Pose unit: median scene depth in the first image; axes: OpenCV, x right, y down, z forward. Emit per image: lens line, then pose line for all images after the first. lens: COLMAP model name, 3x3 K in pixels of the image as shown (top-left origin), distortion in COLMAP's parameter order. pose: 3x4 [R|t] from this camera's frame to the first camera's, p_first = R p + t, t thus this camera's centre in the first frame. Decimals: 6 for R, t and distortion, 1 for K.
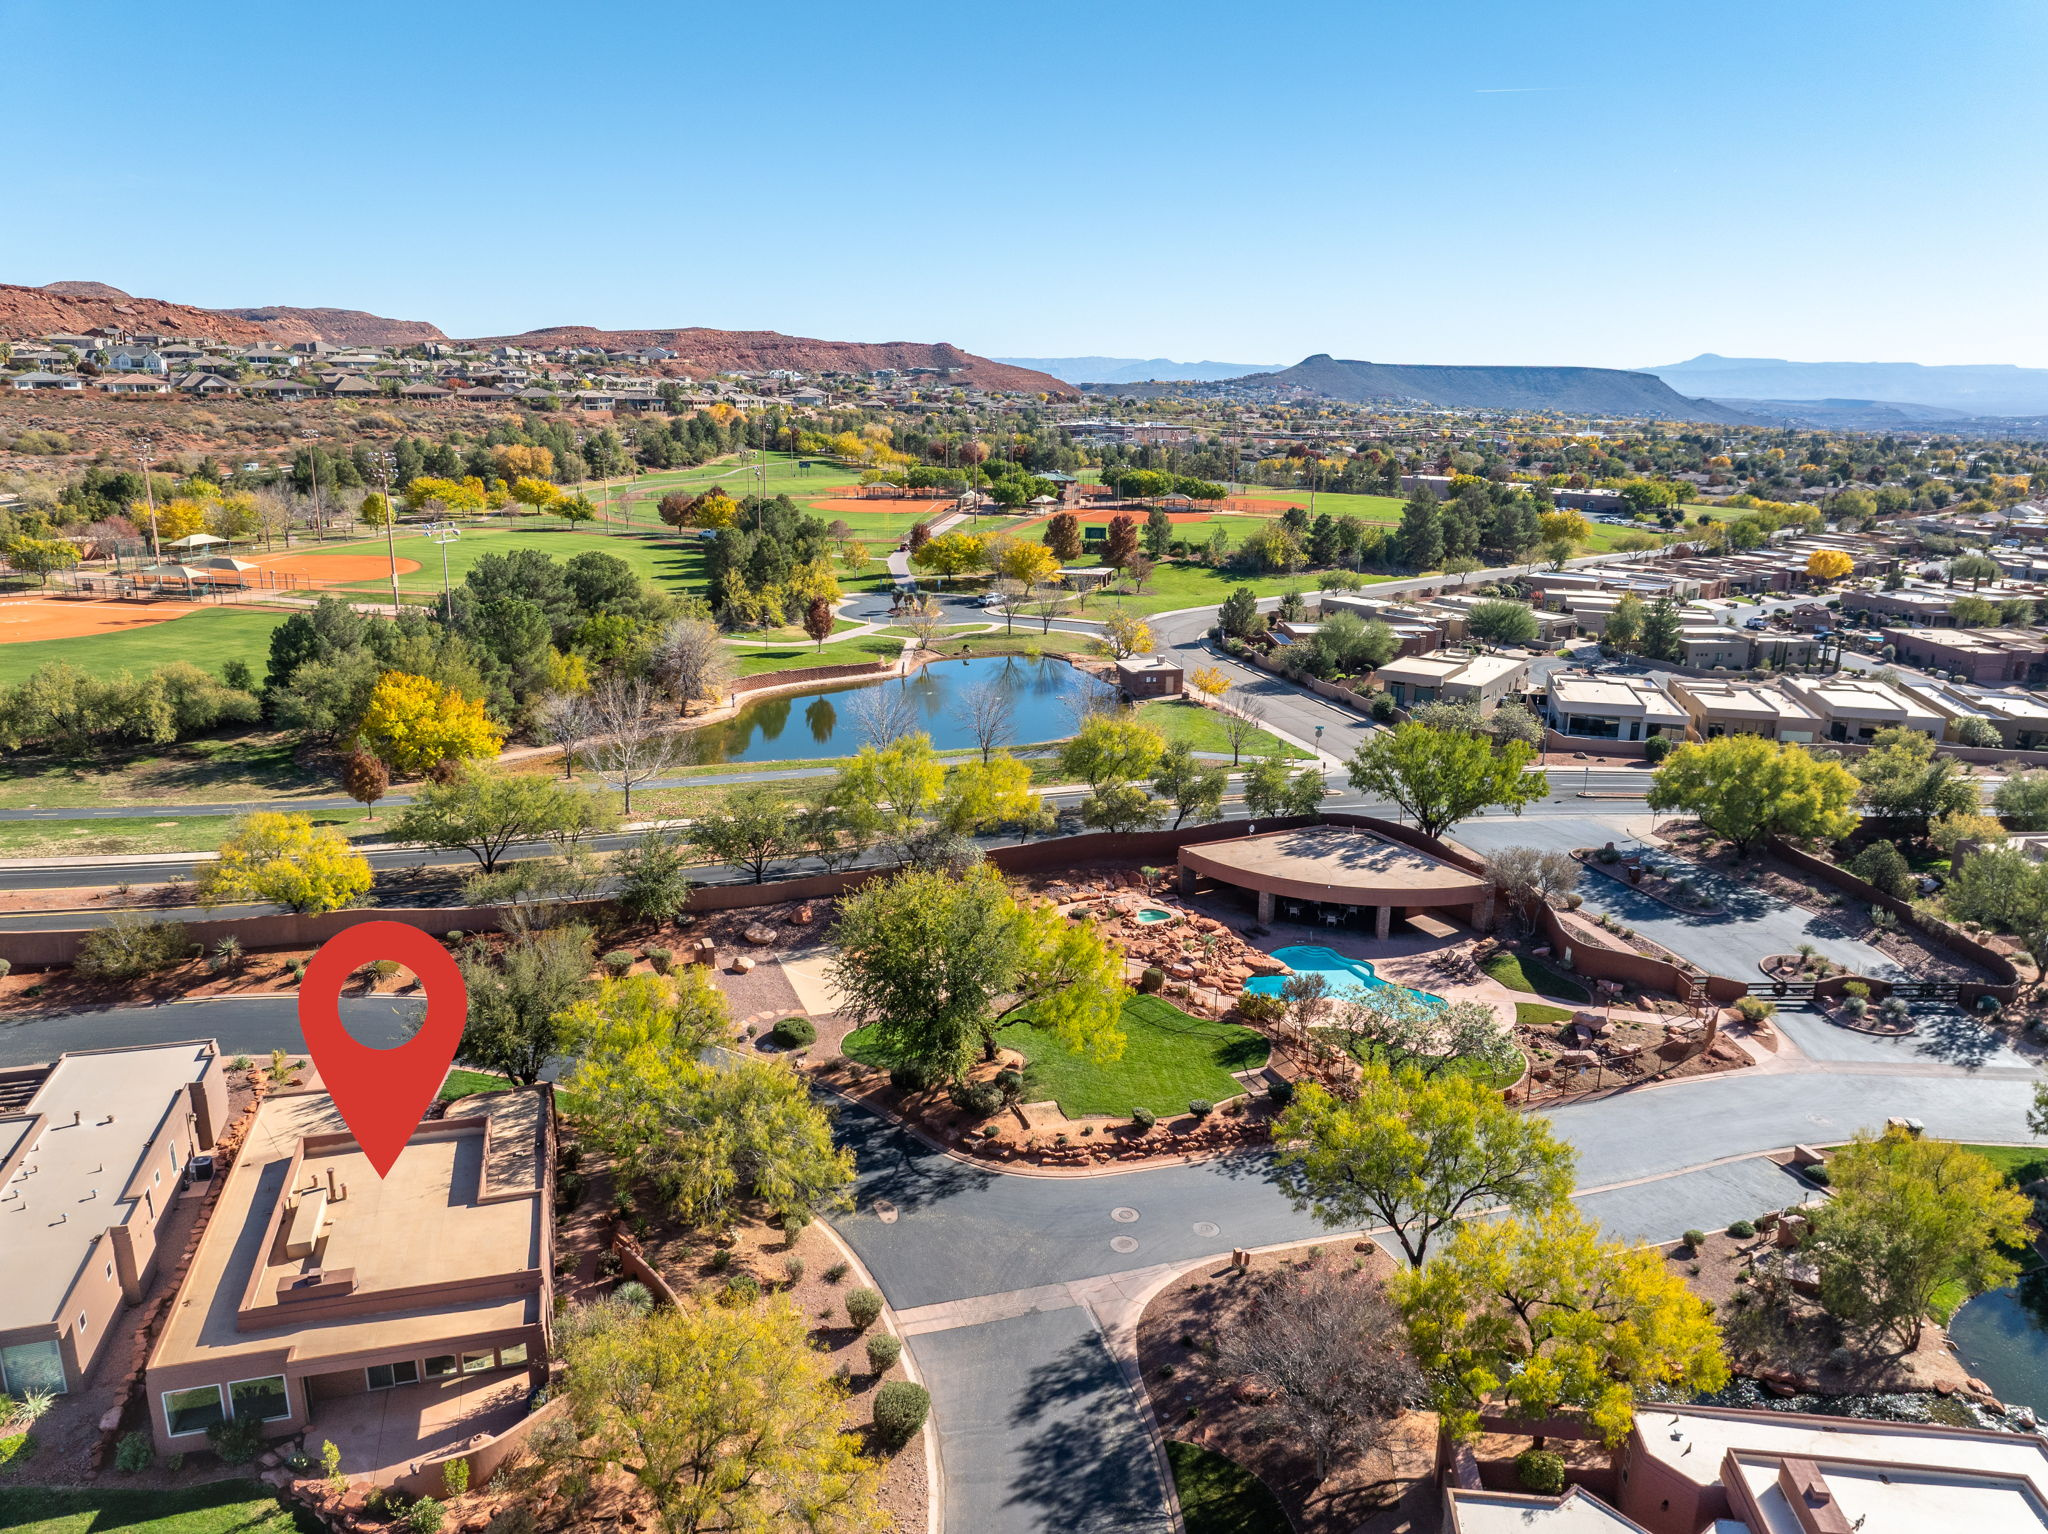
lens RADIAL K [[1446.1, 0, 1024.0], [0, 1446.1, 767.0], [0, 0, 1]] dist [-0.022434, -0.029295]
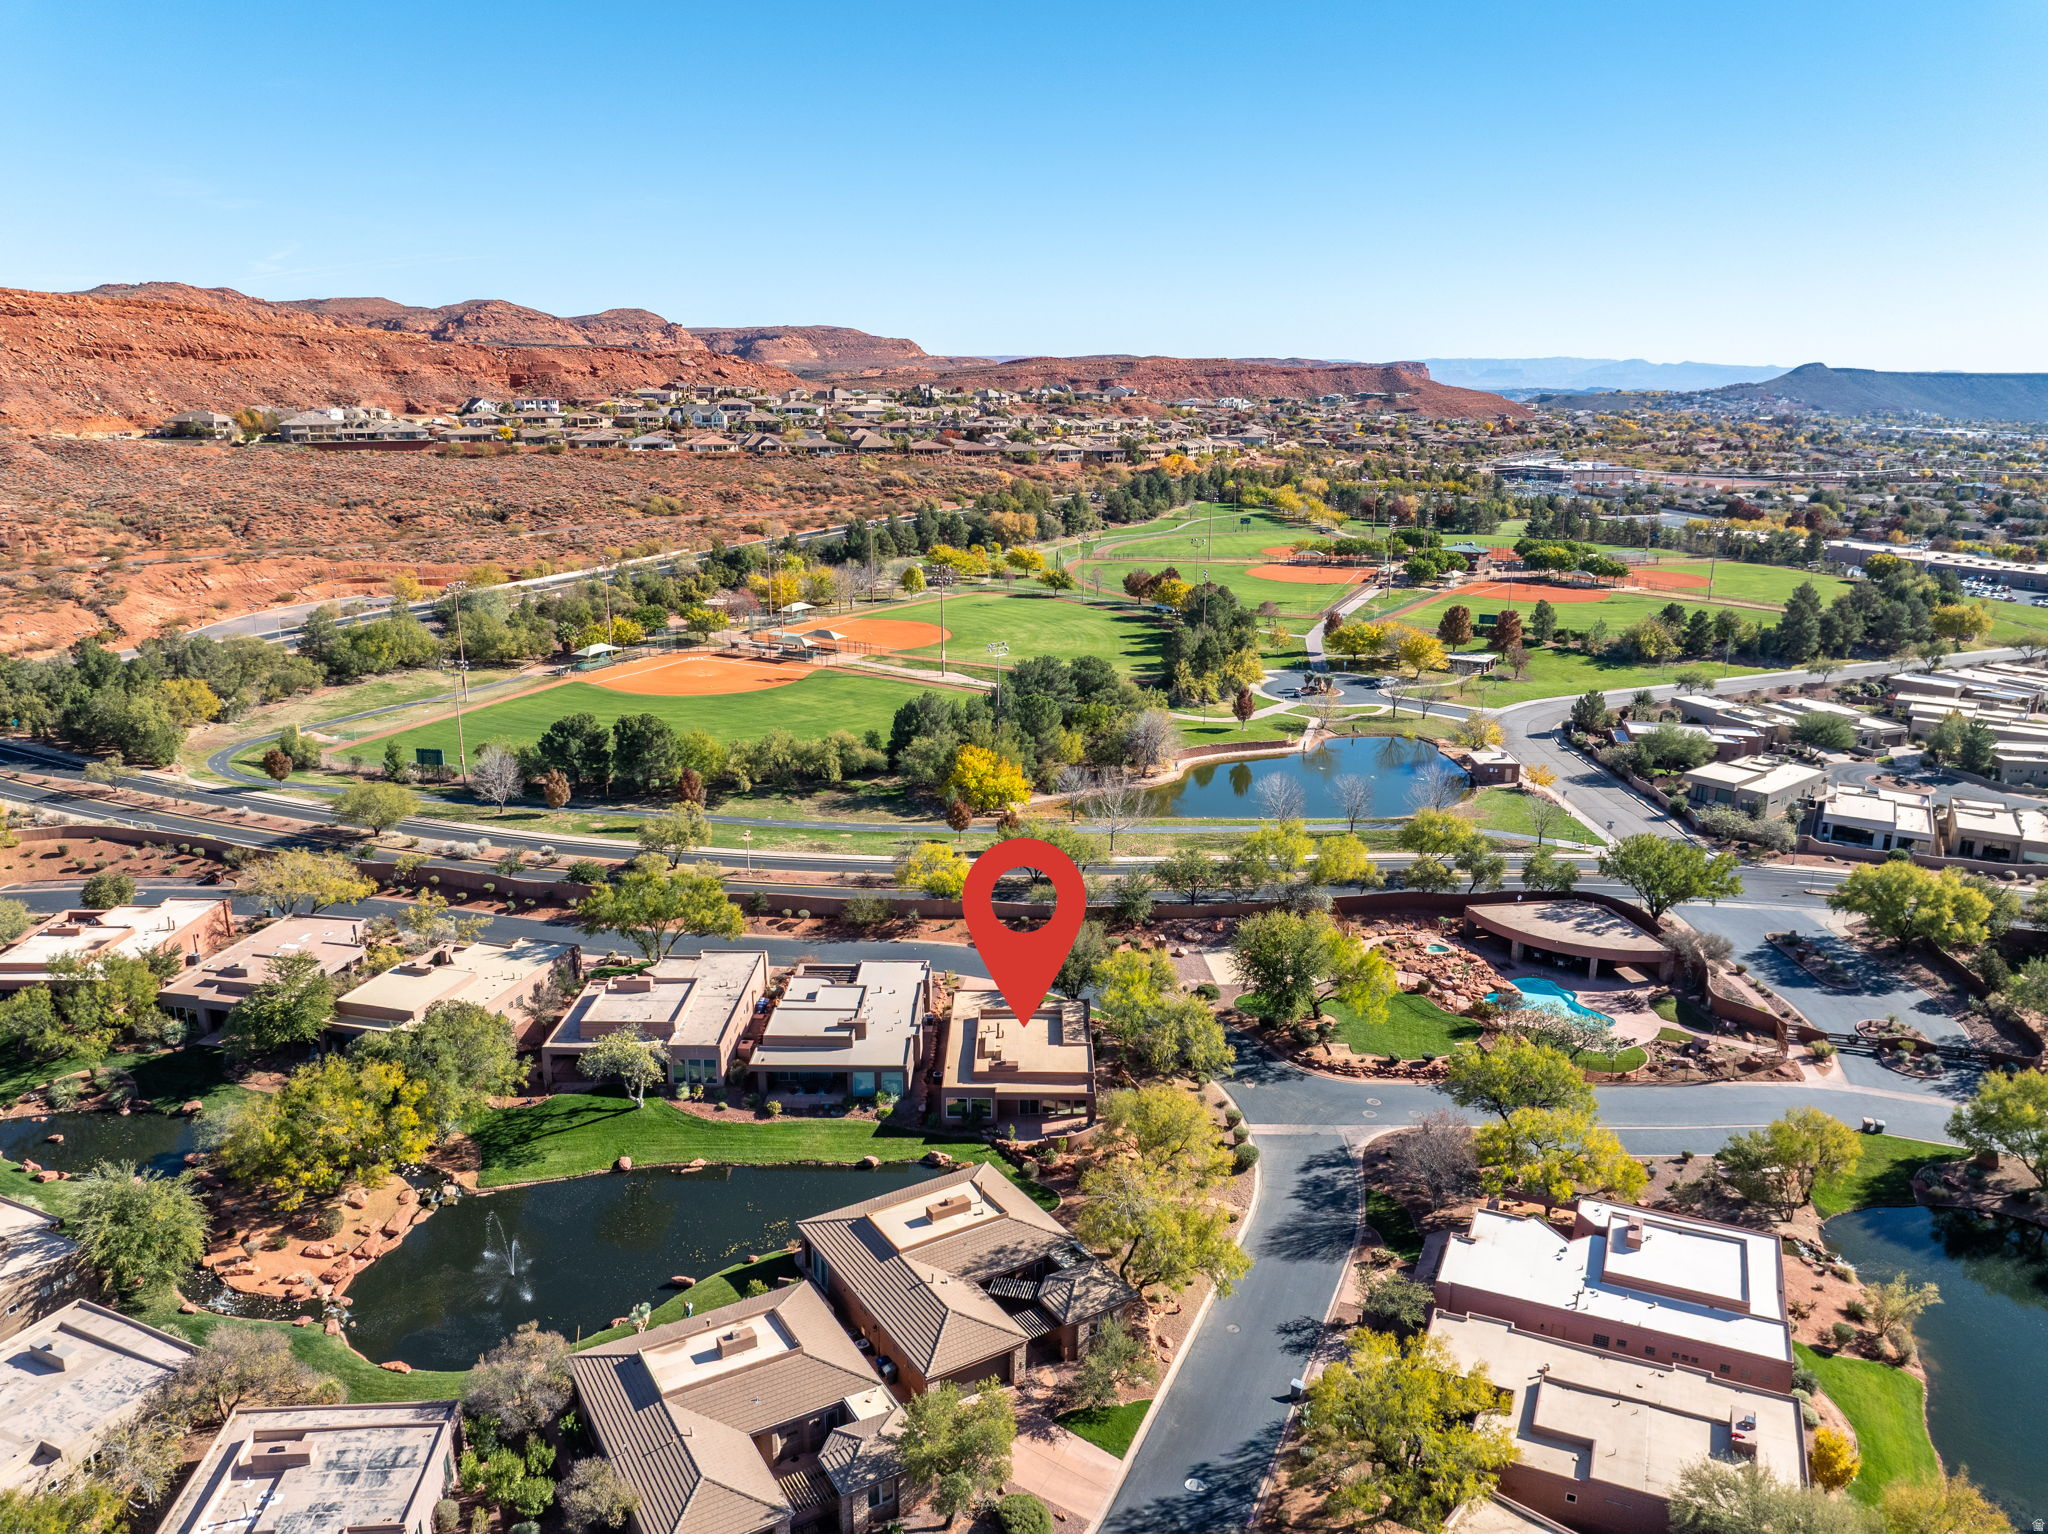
lens RADIAL K [[1446.1, 0, 1024.0], [0, 1446.1, 767.0], [0, 0, 1]] dist [-0.022434, -0.029295]
pose [[0.955723, 0.069493, -0.285944, 0.075457], [-0.069900, 0.997515, 0.008799, -0.062131], [0.285845, 0.011578, 0.958206, -0.514794]]
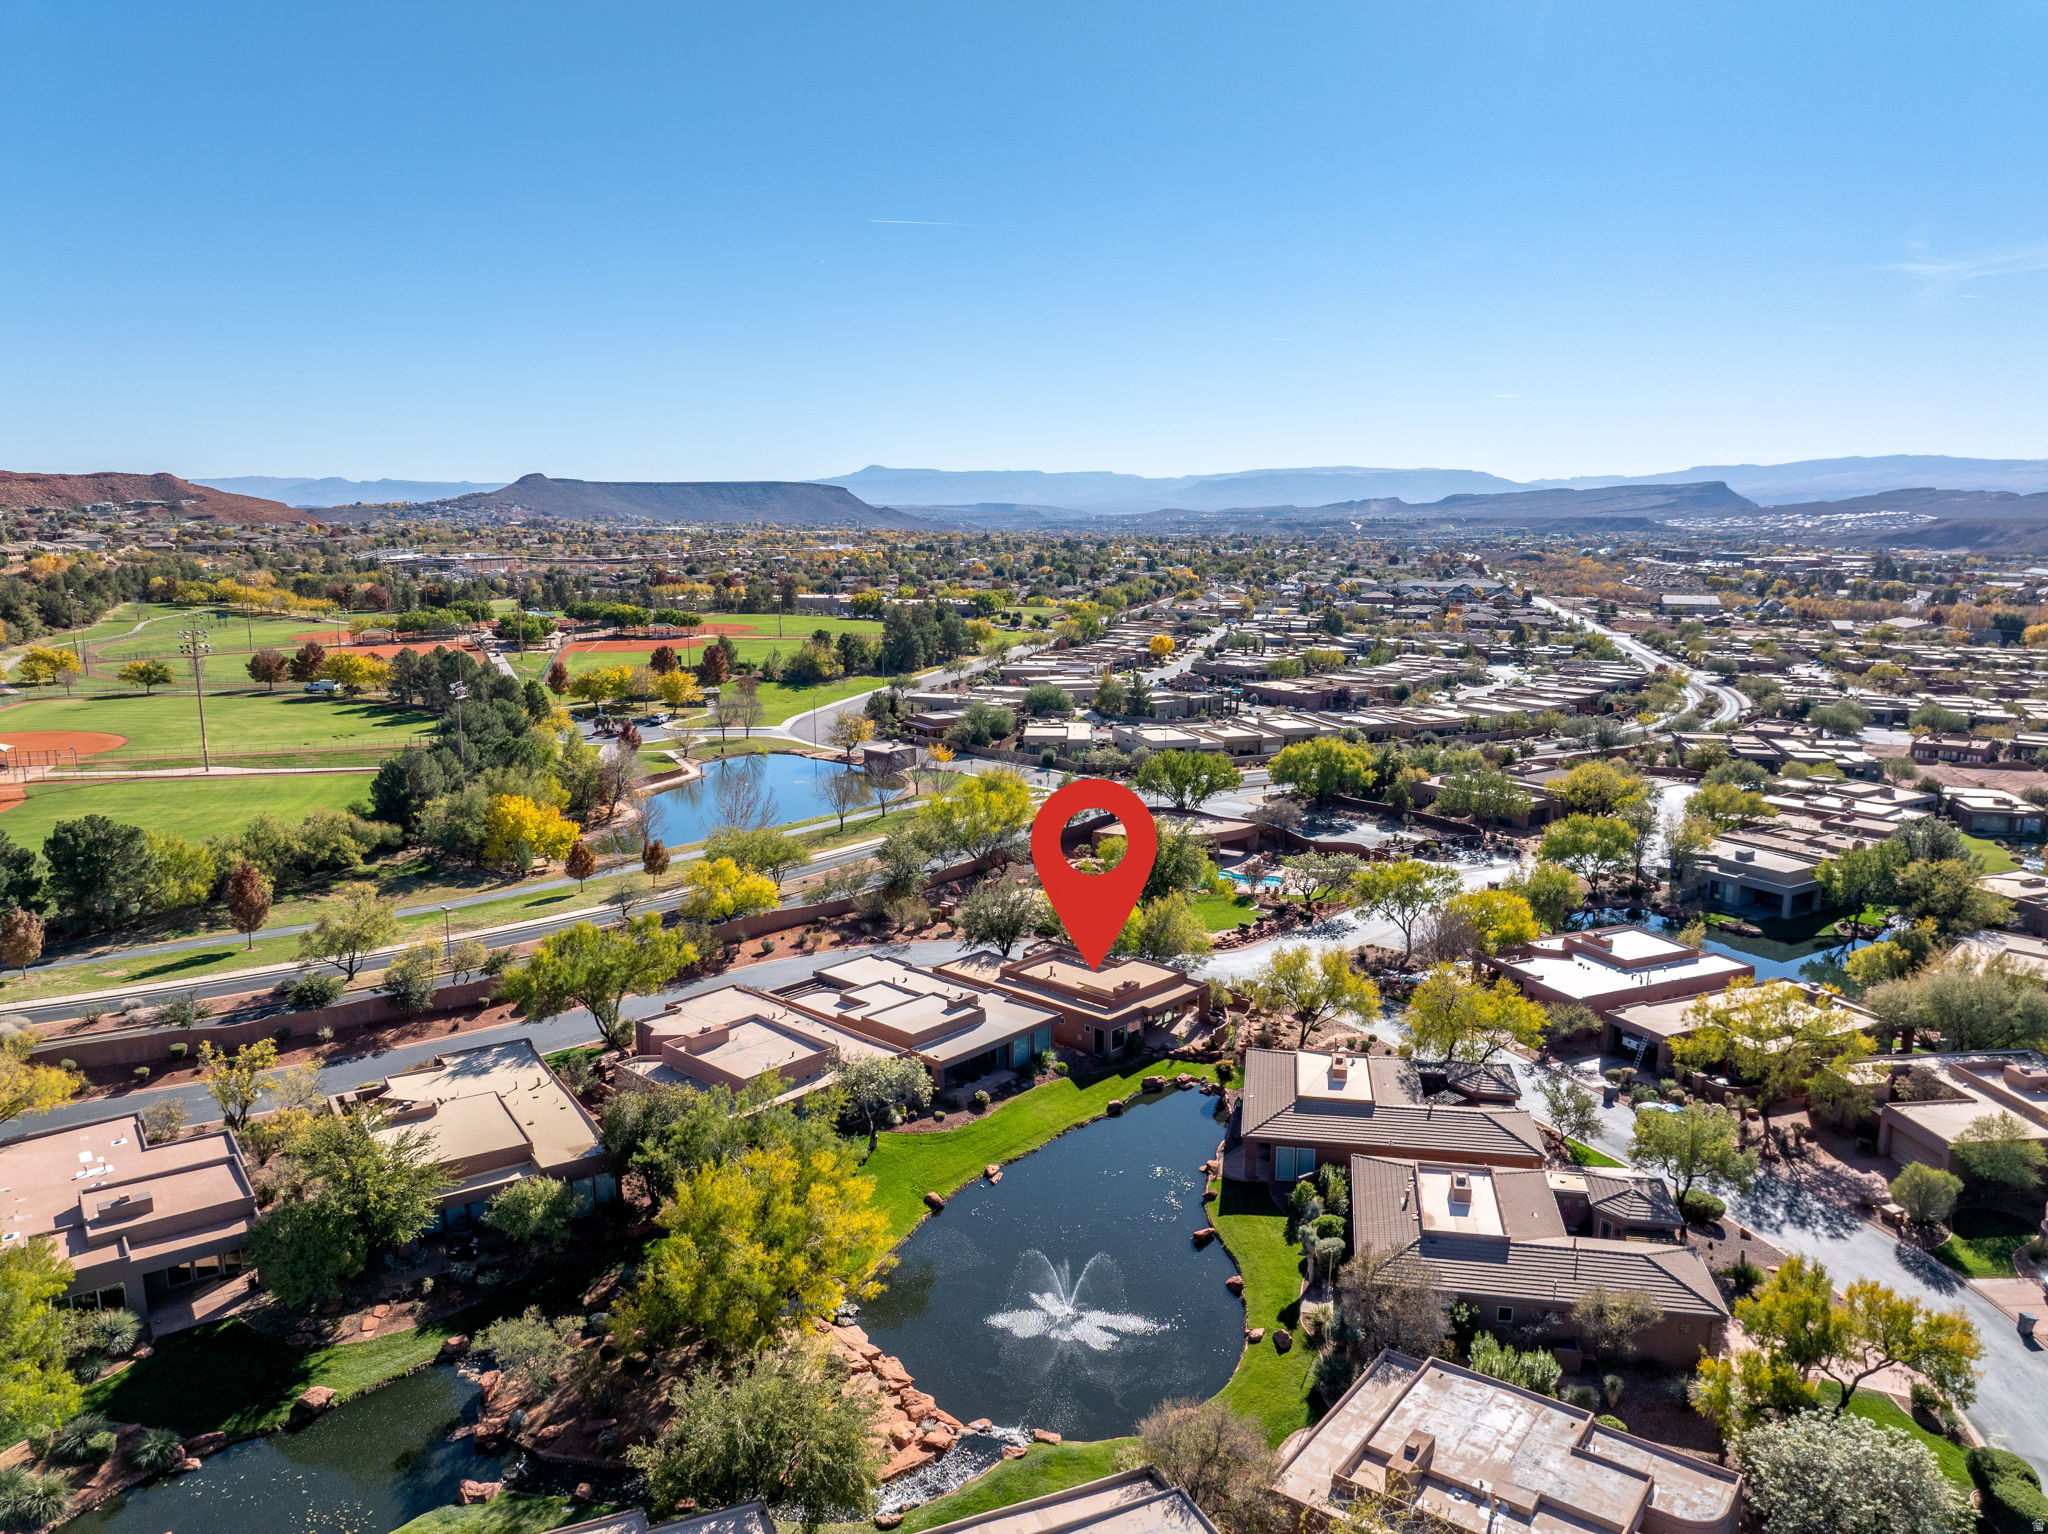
lens RADIAL K [[1446.1, 0, 1024.0], [0, 1446.1, 767.0], [0, 0, 1]] dist [-0.022434, -0.029295]
pose [[0.861585, -0.105484, 0.496533, -0.699282], [0.142595, 0.989078, -0.037311, 0.027289], [-0.487174, 0.102950, 0.867216, -0.397442]]
